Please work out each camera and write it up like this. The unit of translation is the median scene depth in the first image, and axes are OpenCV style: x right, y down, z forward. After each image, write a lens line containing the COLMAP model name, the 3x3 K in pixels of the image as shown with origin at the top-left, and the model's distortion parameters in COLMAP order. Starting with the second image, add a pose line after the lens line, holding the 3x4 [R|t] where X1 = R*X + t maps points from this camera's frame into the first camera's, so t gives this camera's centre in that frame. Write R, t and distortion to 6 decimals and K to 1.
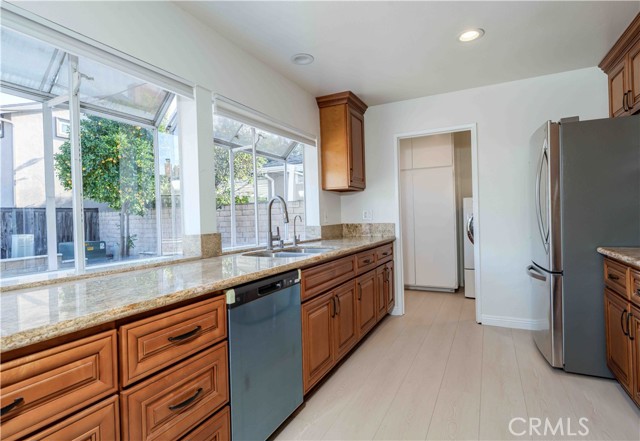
lens RADIAL K [[331.2, 0, 320.0], [0, 331.2, 220.5], [0, 0, 1]] dist [0.000495, -0.000172]
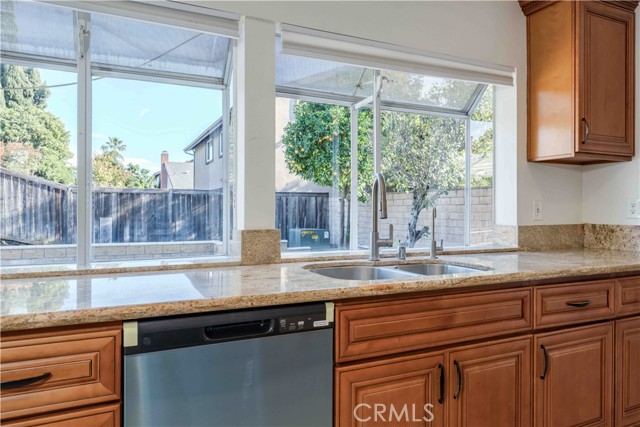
lens RADIAL K [[435.7, 0, 320.0], [0, 435.7, 213.5], [0, 0, 1]] dist [-0.003434, 0.000117]
pose [[0.793056, 0.034841, -0.608152, 0.185607], [-0.029894, 0.999386, 0.018272, -0.008268], [0.608415, 0.003689, 0.793611, 0.210639]]
